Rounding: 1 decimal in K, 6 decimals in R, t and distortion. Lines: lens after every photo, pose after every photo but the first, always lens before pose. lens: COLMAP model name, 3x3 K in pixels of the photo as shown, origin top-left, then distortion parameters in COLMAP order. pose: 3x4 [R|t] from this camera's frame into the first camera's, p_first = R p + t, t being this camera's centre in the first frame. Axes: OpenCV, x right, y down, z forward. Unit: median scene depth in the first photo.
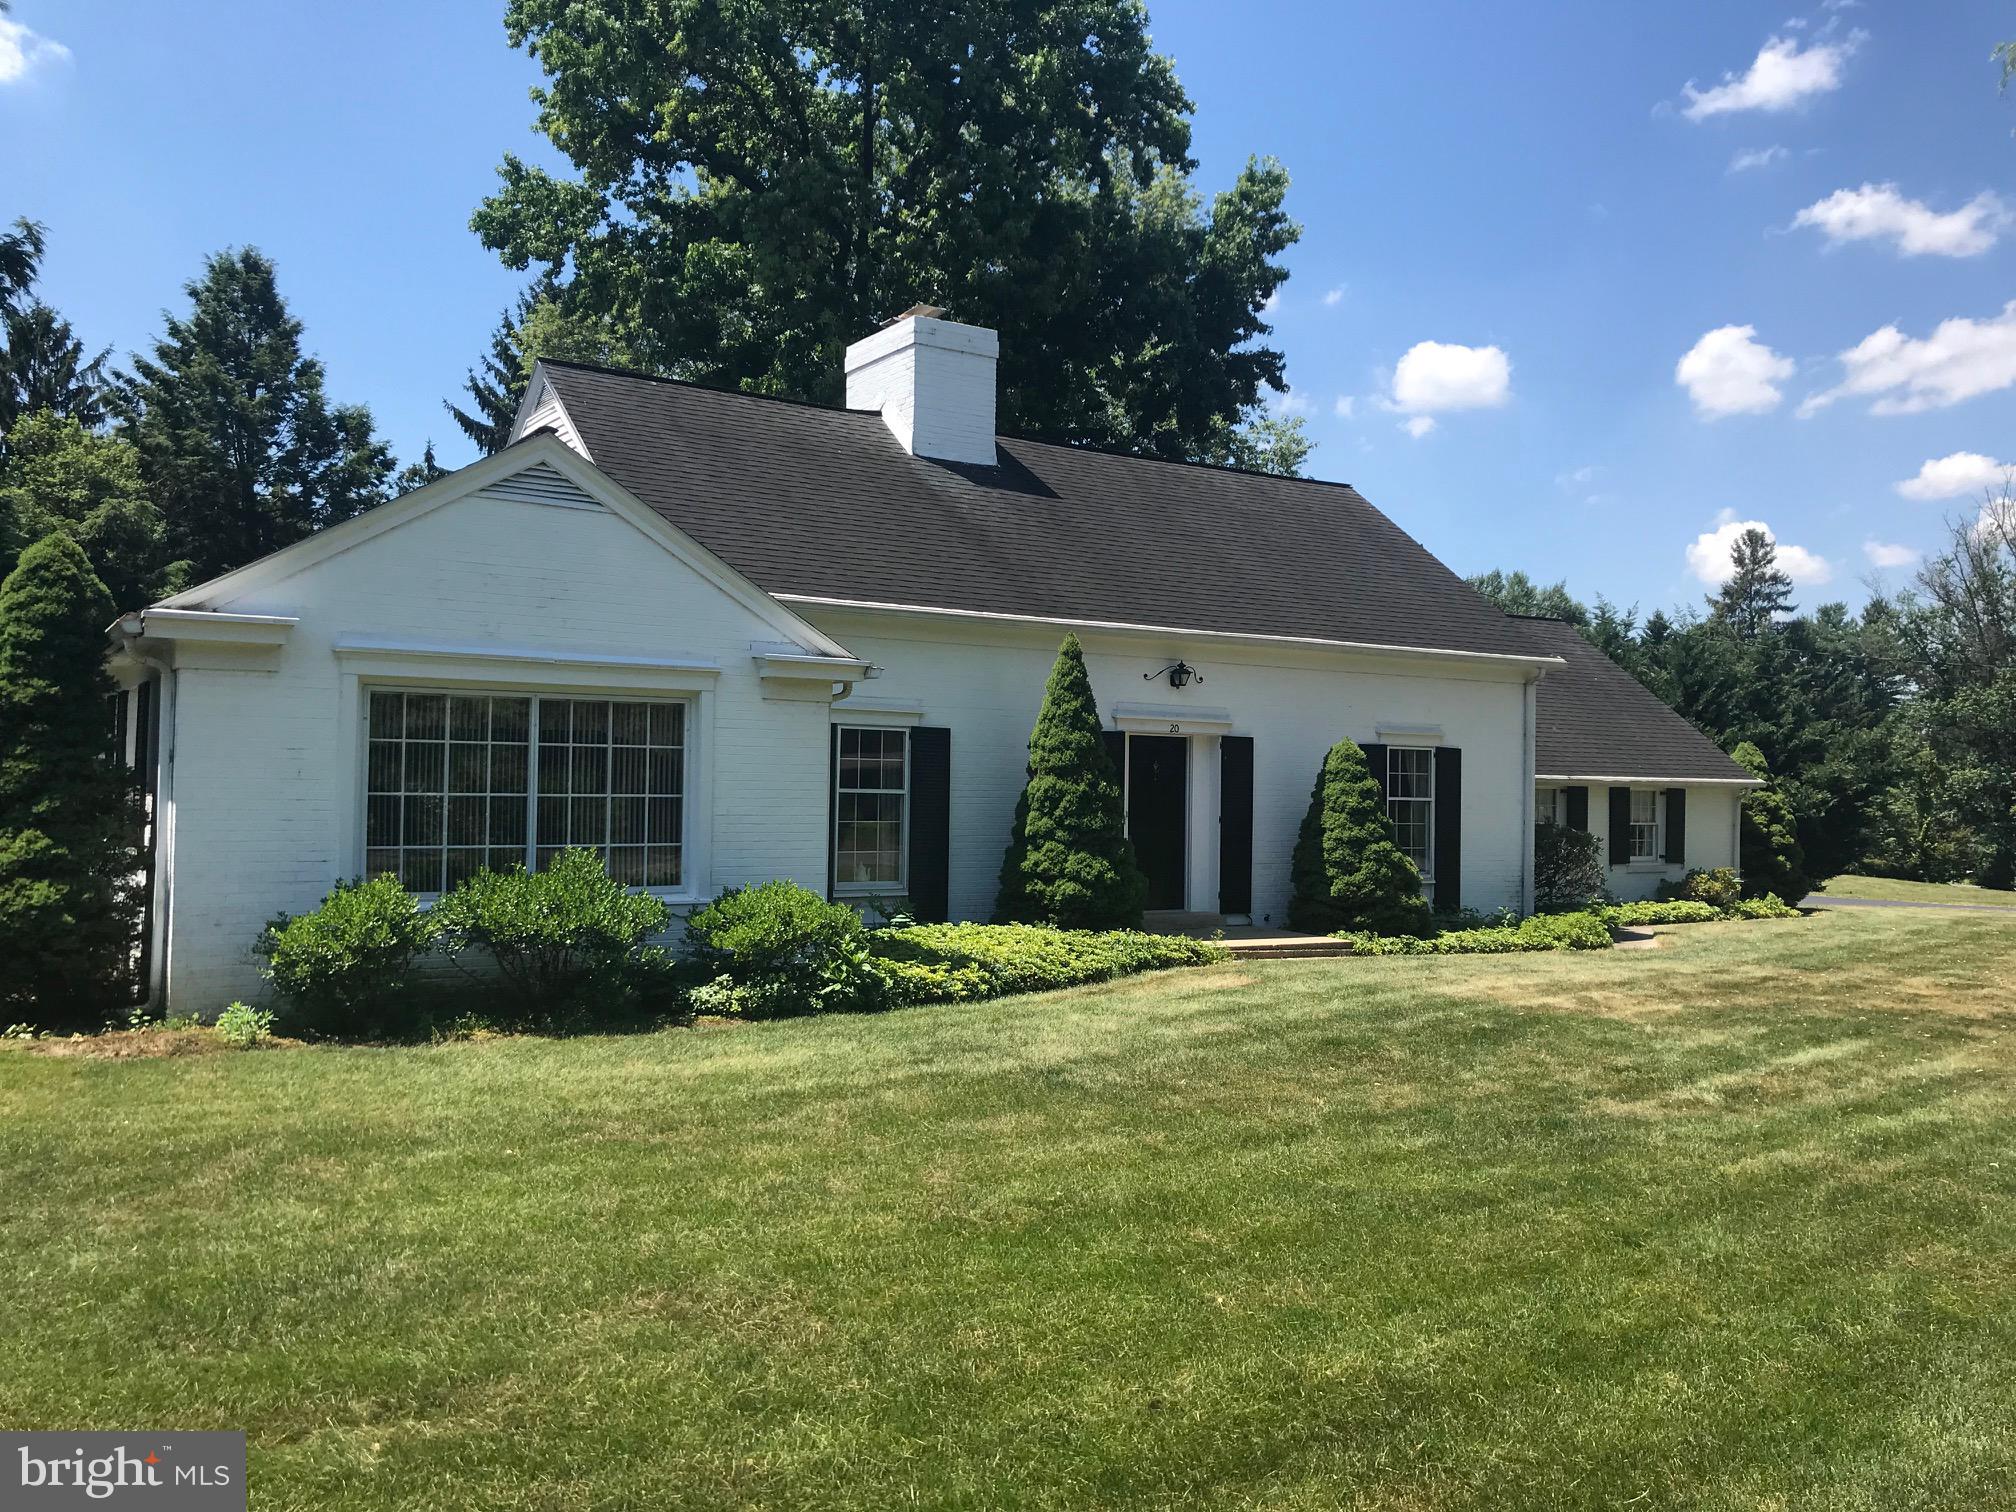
lens RADIAL K [[1651.1, 0, 999.2], [0, 1651.1, 734.1], [0, 0, 1]] dist [0.027819, -0.031780]
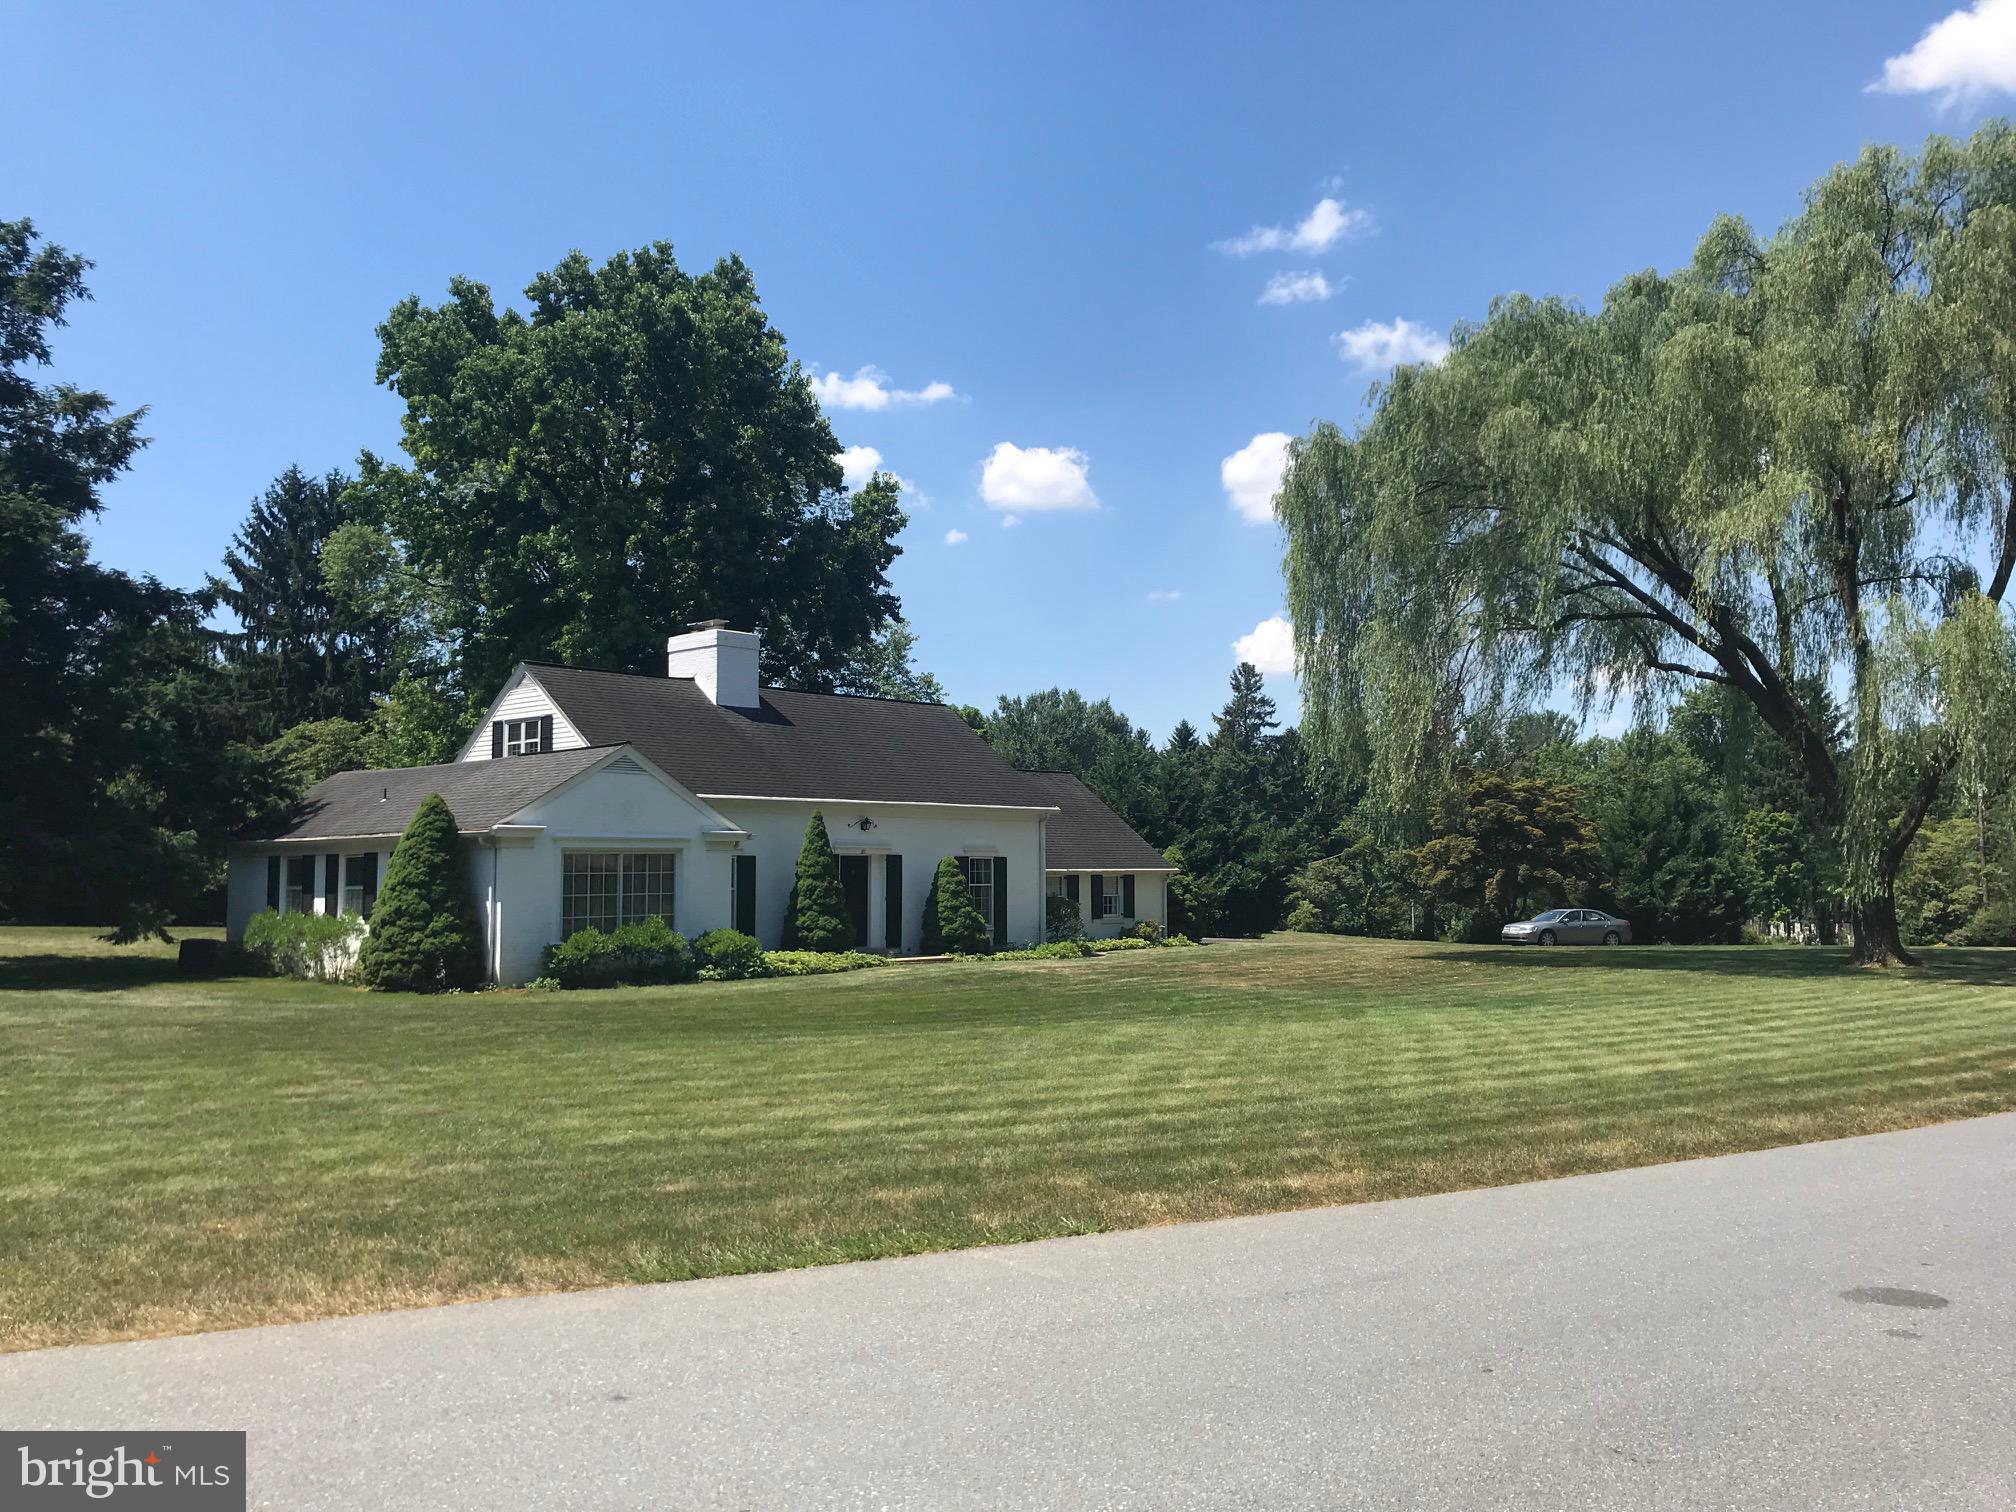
lens RADIAL K [[1651.1, 0, 991.7], [0, 1651.1, 753.5], [0, 0, 1]] dist [0.027819, -0.031780]
pose [[0.969905, -0.004588, 0.243440, -0.196787], [0.014567, 0.999125, -0.039207, -0.037014], [-0.243047, 0.041573, 0.969123, -0.831882]]
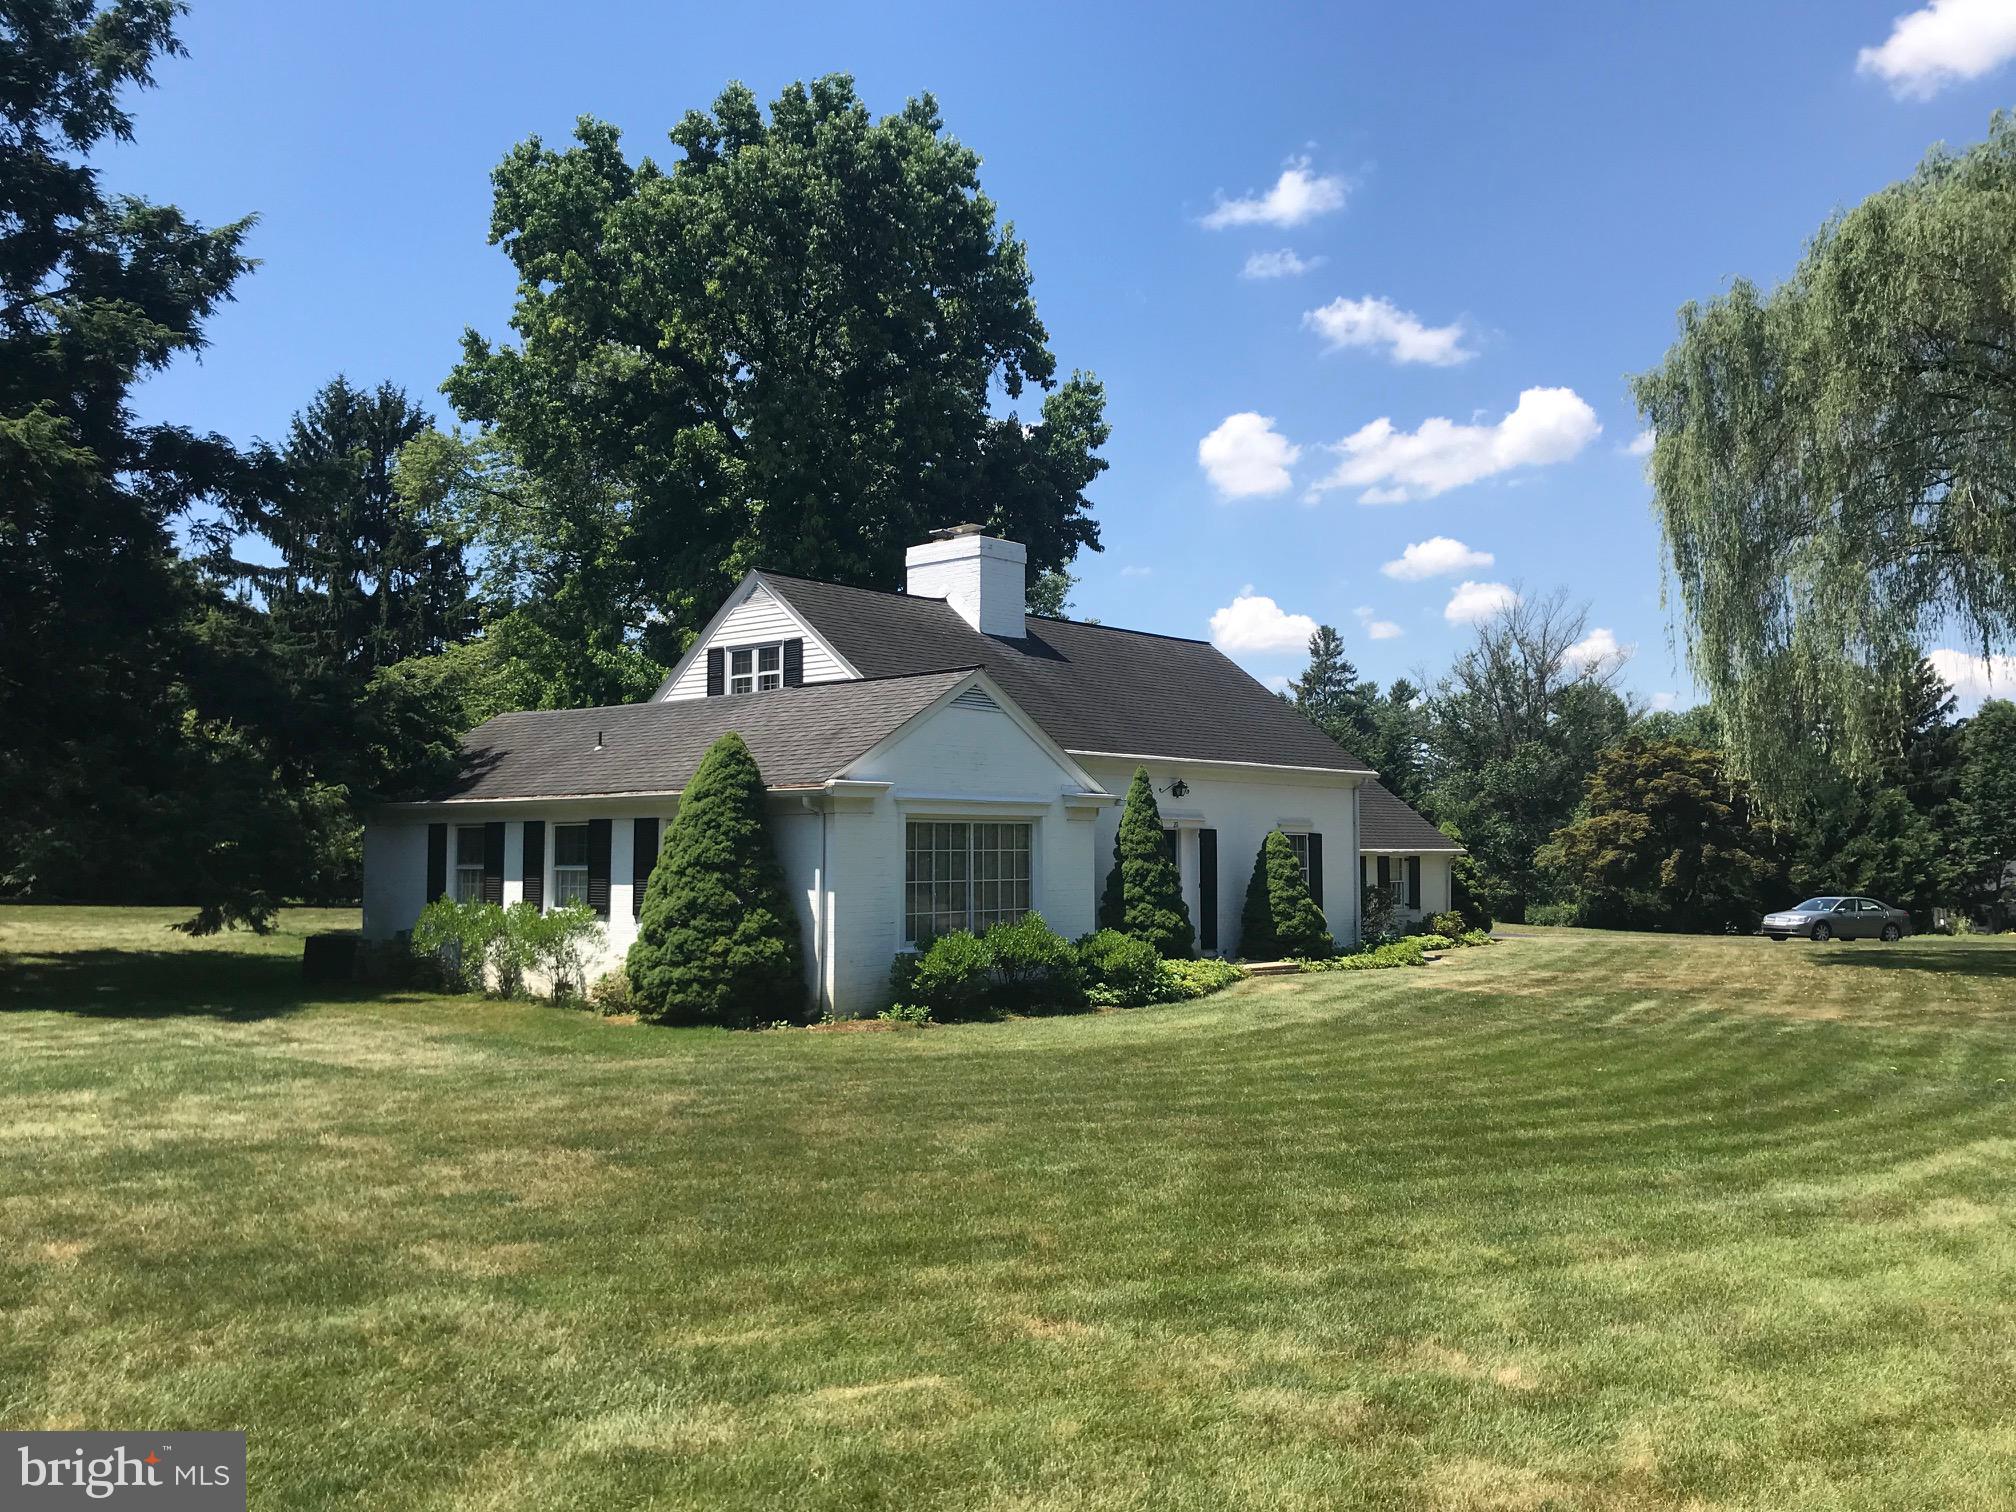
lens RADIAL K [[1651.1, 0, 993.3], [0, 1651.1, 768.7], [0, 0, 1]] dist [0.027819, -0.031780]
pose [[0.965782, -0.001987, 0.259347, -0.397453], [0.005839, 0.999884, -0.014084, -0.031092], [-0.259289, 0.015116, 0.965681, -0.364280]]
